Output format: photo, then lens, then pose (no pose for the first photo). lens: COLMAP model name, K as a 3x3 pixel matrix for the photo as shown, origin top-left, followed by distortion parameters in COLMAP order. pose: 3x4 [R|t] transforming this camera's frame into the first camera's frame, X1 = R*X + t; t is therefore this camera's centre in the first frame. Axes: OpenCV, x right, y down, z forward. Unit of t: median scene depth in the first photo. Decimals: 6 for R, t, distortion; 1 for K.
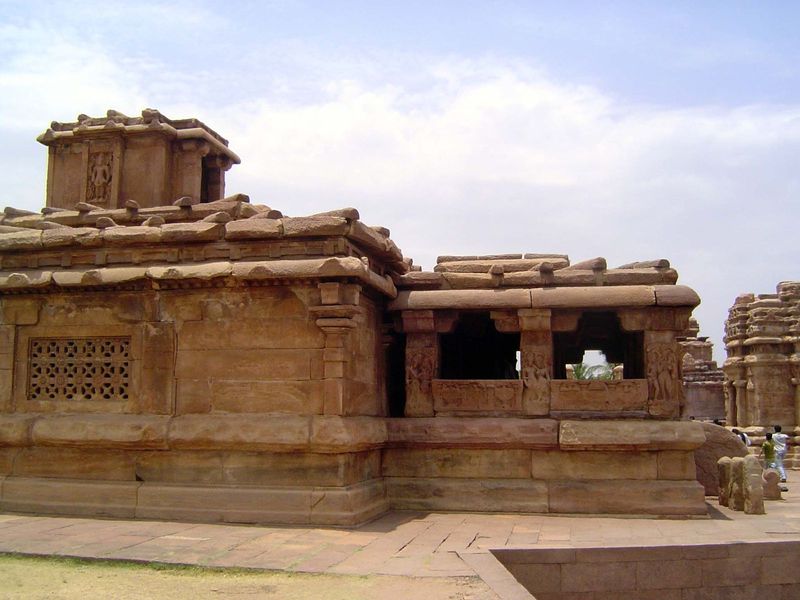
lens RADIAL K [[917.7, 0, 400.0], [0, 917.7, 300.0], [0, 0, 1]] dist [-0.009443, -0.321082]
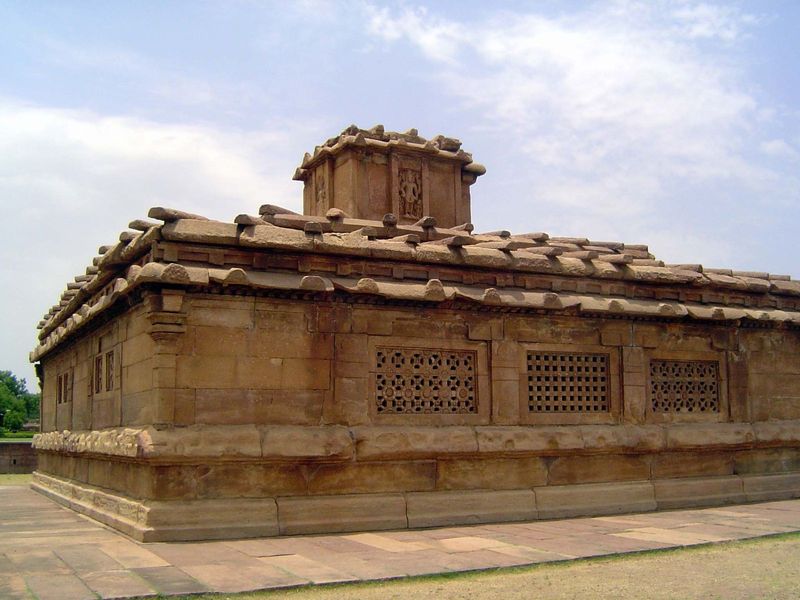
lens RADIAL K [[917.7, 0, 400.0], [0, 917.7, 300.0], [0, 0, 1]] dist [-0.009443, -0.321082]
pose [[0.751206, 0.081394, 0.655030, -1.452071], [-0.072626, 0.996535, -0.040541, 0.037977], [-0.656060, -0.017117, 0.754515, 0.336465]]
